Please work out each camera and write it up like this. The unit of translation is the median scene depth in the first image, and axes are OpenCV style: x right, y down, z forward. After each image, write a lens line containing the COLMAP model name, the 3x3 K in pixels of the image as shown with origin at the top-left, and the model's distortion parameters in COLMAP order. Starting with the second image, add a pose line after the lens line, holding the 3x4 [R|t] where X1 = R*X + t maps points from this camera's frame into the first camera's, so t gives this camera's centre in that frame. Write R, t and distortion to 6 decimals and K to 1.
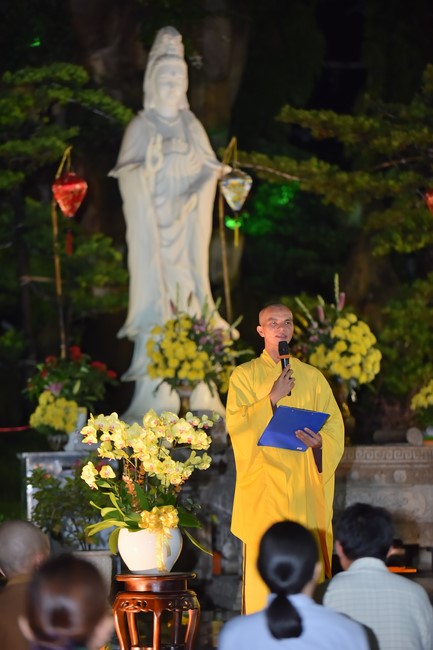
lens RADIAL K [[2312.6, 0, 213.7], [0, 2312.6, 323.2], [0, 0, 1]] dist [0.066940, 0.000000]
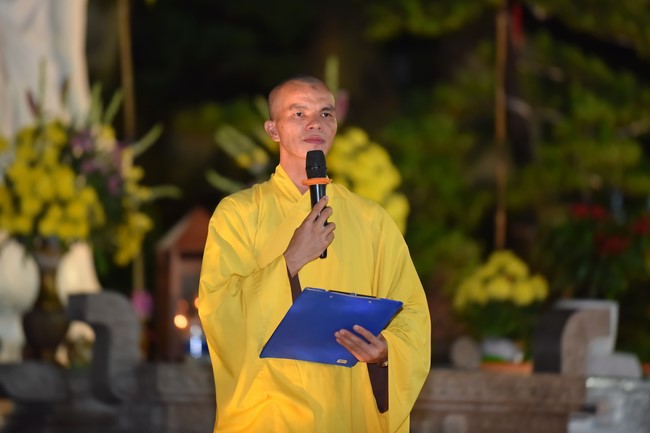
lens RADIAL K [[3744.8, 0, 327.2], [0, 3744.8, 218.1], [0, 0, 1]] dist [2.226483, 0.000000]
pose [[0.996151, 0.036149, 0.079853, -0.018800], [-0.037101, 0.999257, 0.010481, 0.007964], [-0.079415, -0.013403, 0.996752, 0.102419]]
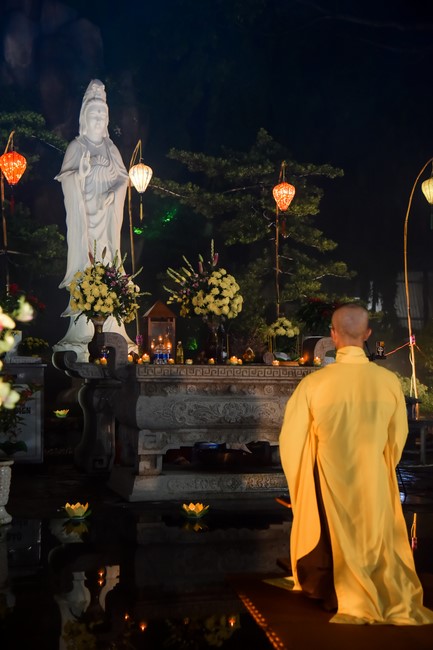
lens RADIAL K [[1055.0, 0, 235.8], [0, 1055.0, 343.1], [0, 0, 1]] dist [0.225352, 0.000000]
pose [[0.994490, 0.023730, 0.102109, 0.004085], [-0.027377, 0.999031, 0.034463, 0.018693], [-0.101192, -0.037069, 0.994176, 0.375406]]
